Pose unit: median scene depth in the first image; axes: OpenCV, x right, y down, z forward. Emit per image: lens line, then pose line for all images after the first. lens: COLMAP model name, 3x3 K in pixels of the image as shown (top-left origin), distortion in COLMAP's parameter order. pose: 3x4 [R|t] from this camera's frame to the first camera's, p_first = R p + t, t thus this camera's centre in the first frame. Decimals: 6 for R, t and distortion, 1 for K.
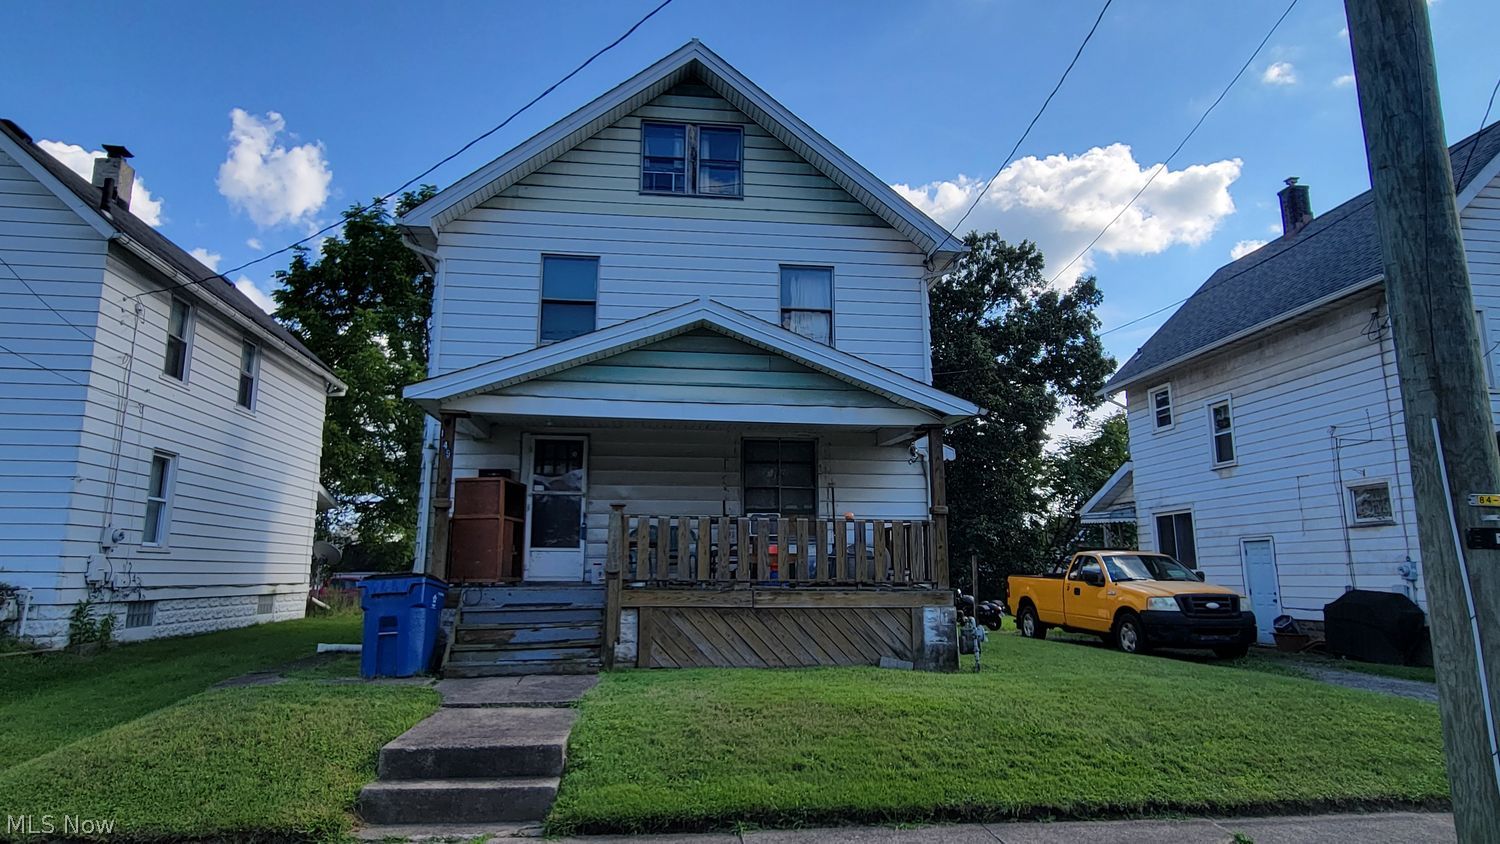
lens RADIAL K [[867.4, 0, 750.0], [0, 867.4, 422.0], [0, 0, 1]] dist [0.002781, 0.000085]
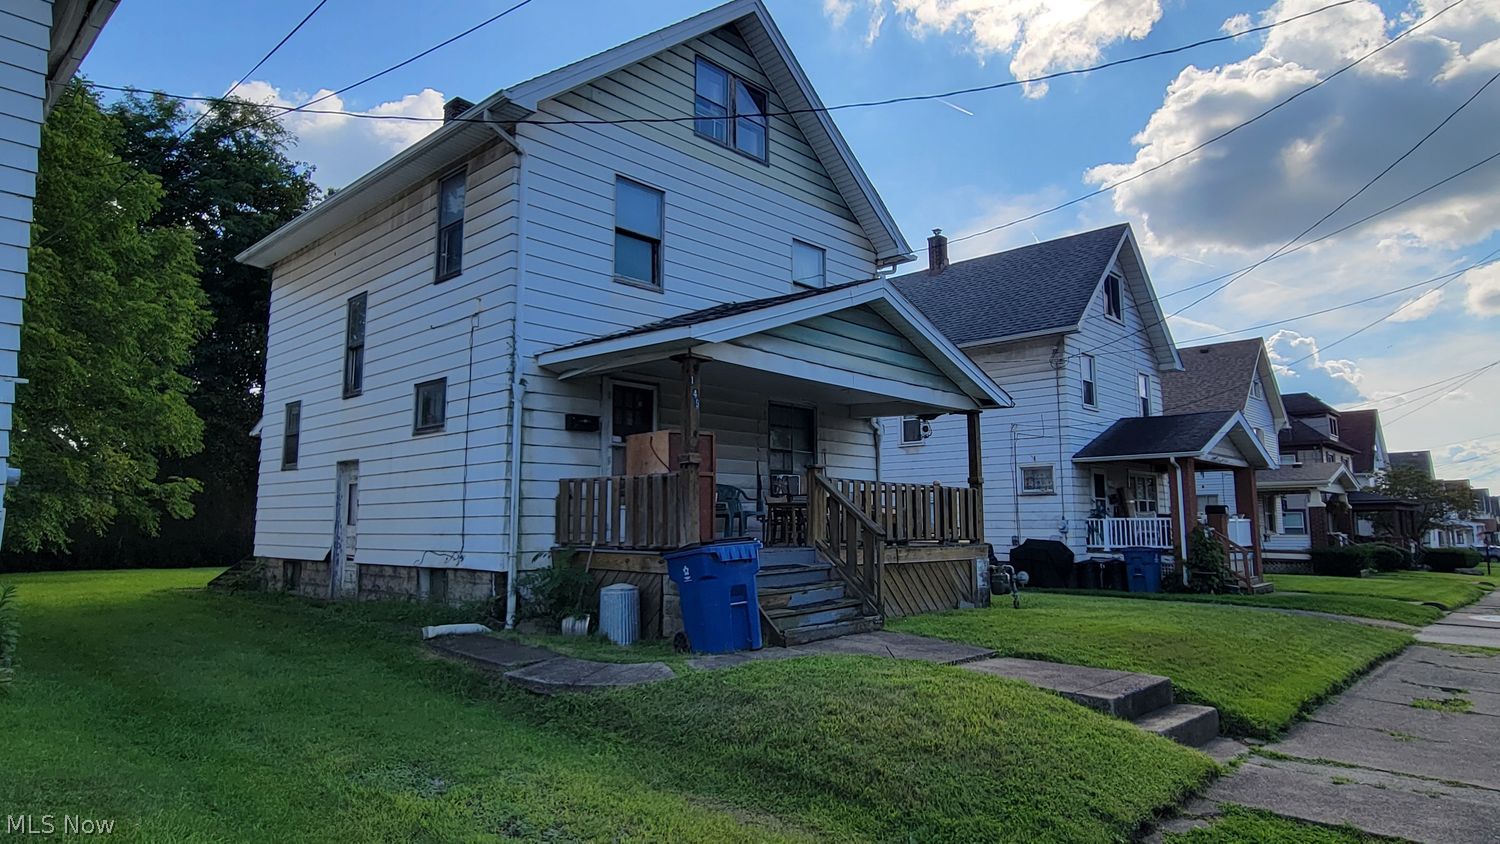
lens RADIAL K [[867.4, 0, 750.0], [0, 867.4, 422.0], [0, 0, 1]] dist [0.002781, 0.000085]
pose [[0.775990, 0.072037, 0.626618, -0.670501], [-0.108552, 0.993886, 0.020169, 0.024293], [-0.621334, -0.083672, 0.779065, 0.205068]]
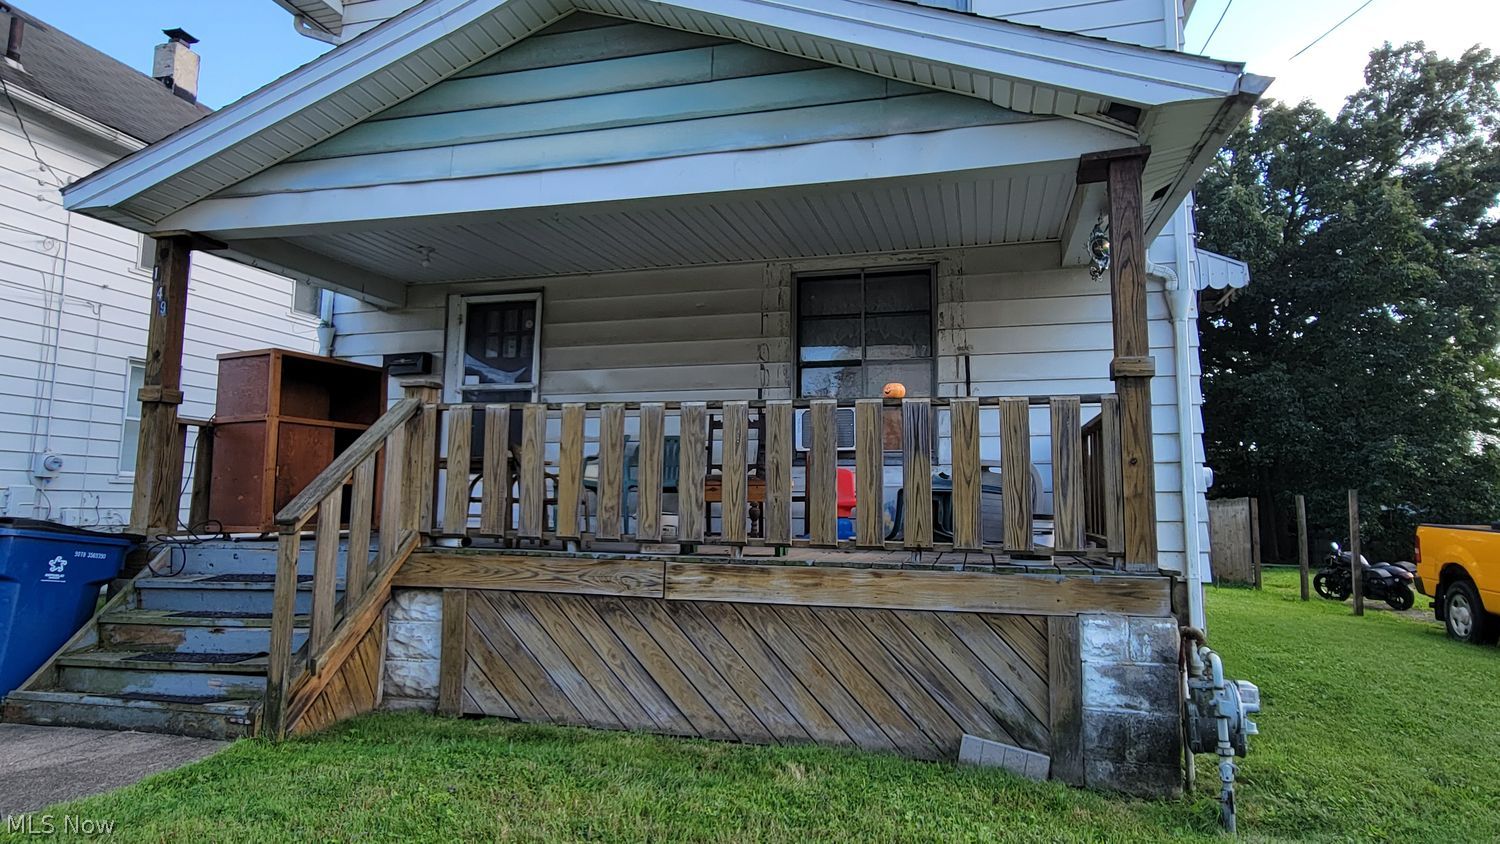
lens RADIAL K [[867.4, 0, 750.0], [0, 867.4, 422.0], [0, 0, 1]] dist [0.002781, 0.000085]
pose [[0.923284, -0.029804, -0.382960, 0.171997], [0.057362, 0.996504, 0.060743, 0.076263], [0.379811, -0.078050, 0.921766, 0.476128]]
